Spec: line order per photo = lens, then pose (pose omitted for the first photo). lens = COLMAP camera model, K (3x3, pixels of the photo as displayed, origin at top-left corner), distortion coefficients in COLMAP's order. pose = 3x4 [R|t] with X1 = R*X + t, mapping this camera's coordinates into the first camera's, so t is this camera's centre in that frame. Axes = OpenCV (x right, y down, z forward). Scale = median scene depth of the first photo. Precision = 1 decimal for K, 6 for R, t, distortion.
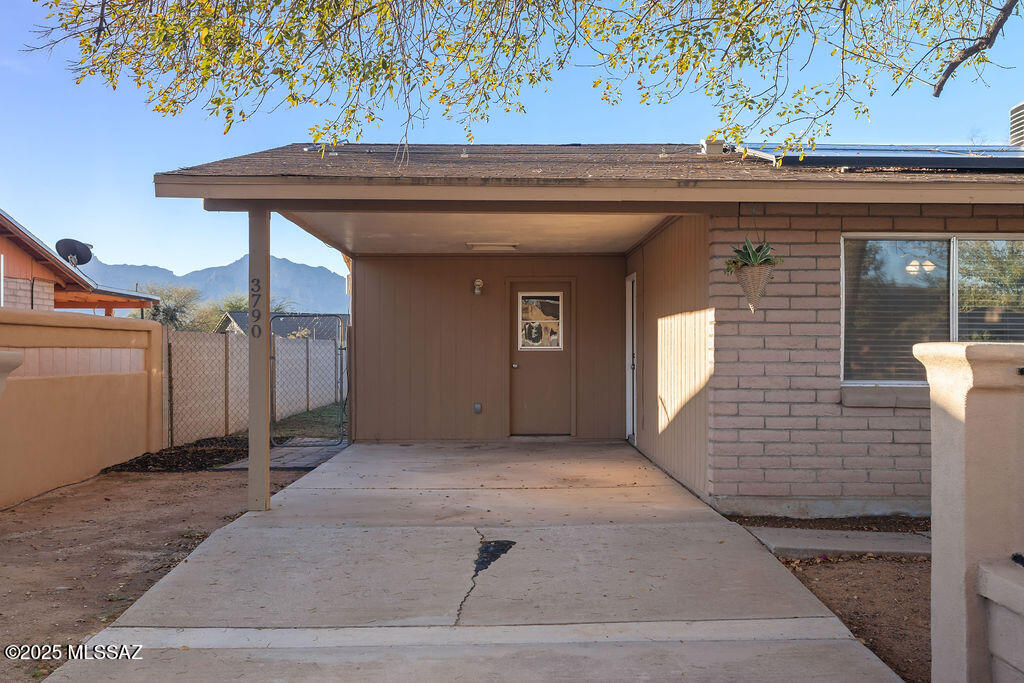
lens RADIAL K [[980.2, 0, 512.0], [0, 980.2, 342.9], [0, 0, 1]] dist [0.014448, 0.000000]
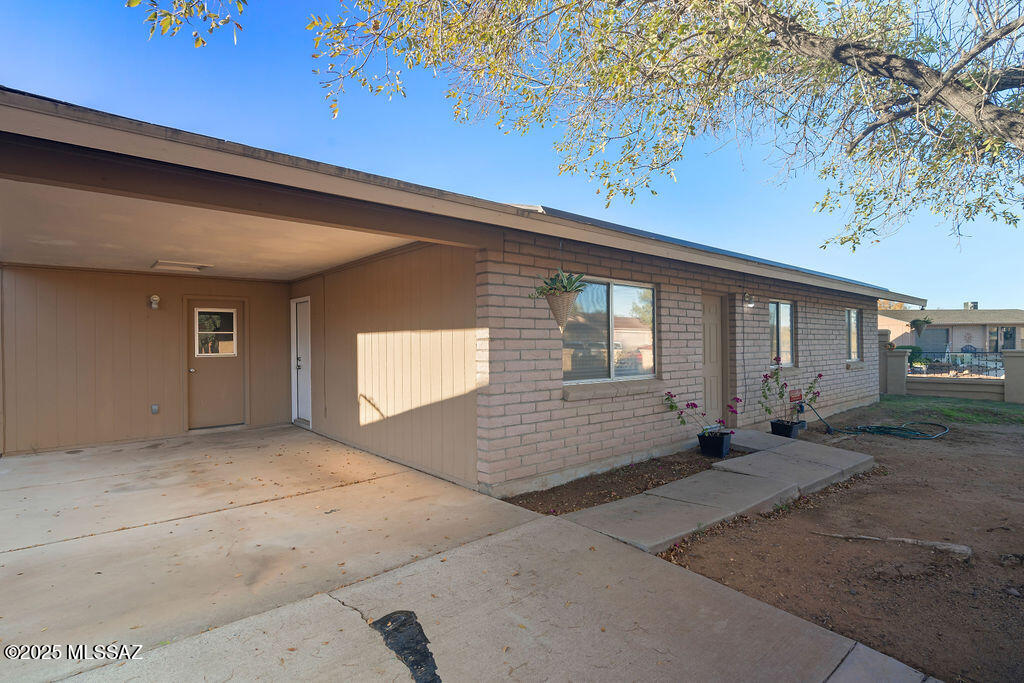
lens RADIAL K [[512.5, 0, 508.1], [0, 512.5, 344.2], [0, 0, 1]] dist [-0.003687, 0.005227]
pose [[0.771585, -0.008967, 0.636063, -0.170135], [0.005240, 0.999956, 0.007740, -0.019399], [-0.636105, -0.002639, 0.771598, 0.505901]]
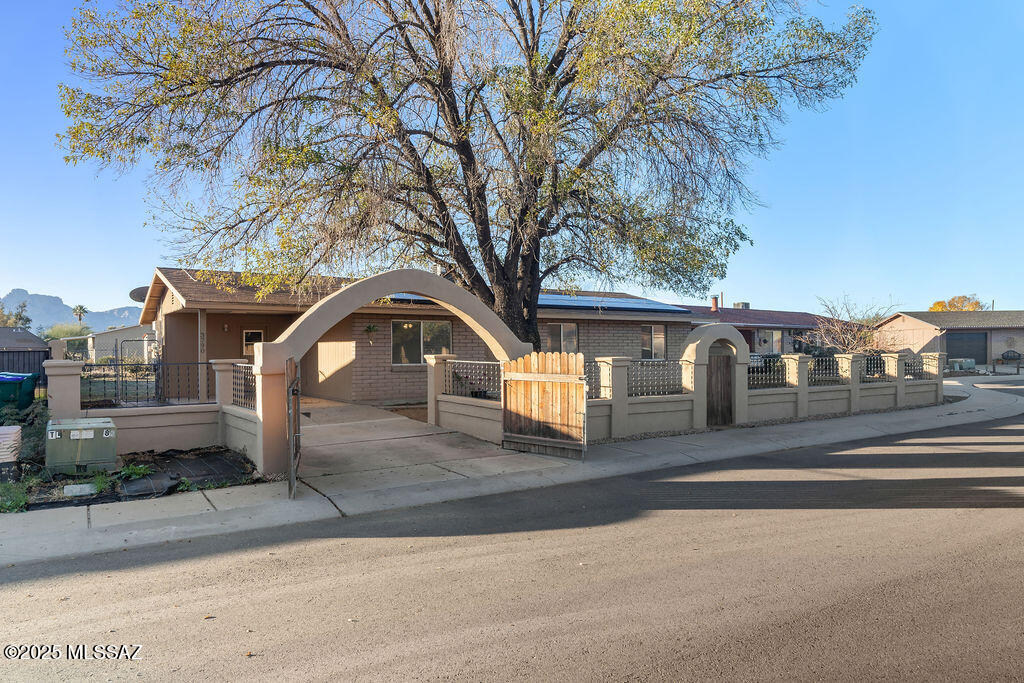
lens RADIAL K [[687.2, 0, 509.3], [0, 687.2, 351.1], [0, 0, 1]] dist [0.009994, 0.001314]
pose [[0.826022, -0.009369, 0.563560, -0.649292], [0.002651, 0.999915, 0.012739, -0.033667], [-0.563632, -0.009029, 0.825977, -1.152302]]
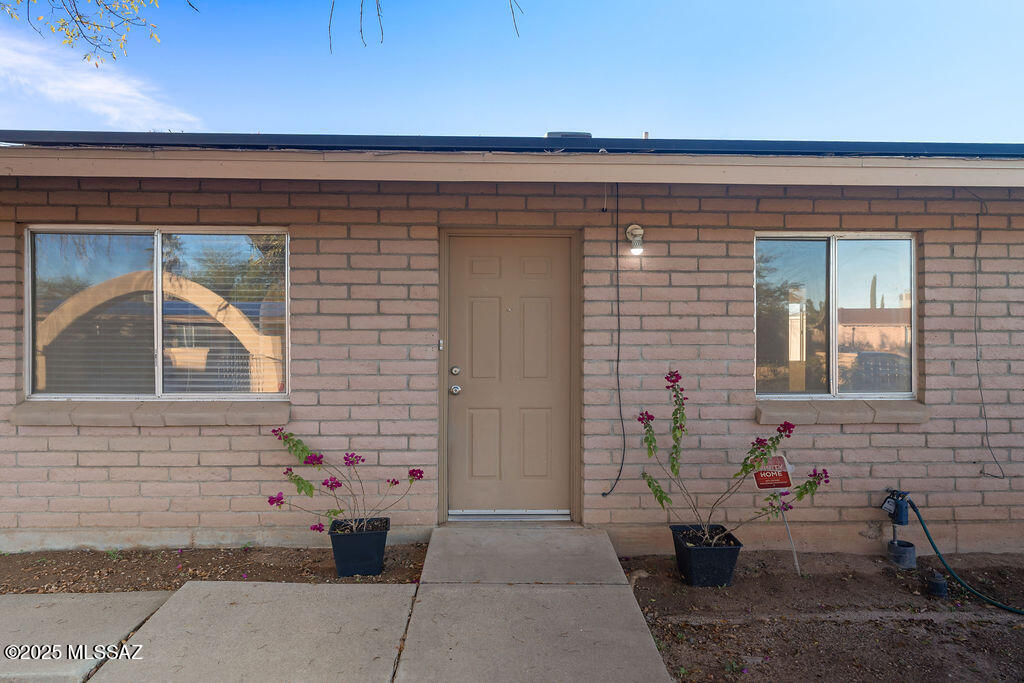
lens RADIAL K [[537.6, 0, 512.0], [0, 537.6, 339.4], [0, 0, 1]] dist [-0.000884, -0.000607]
pose [[0.999910, -0.003030, 0.013082, 0.766865], [0.002884, 0.999934, 0.011165, -0.014957], [-0.013115, -0.011127, 0.999852, 0.520212]]
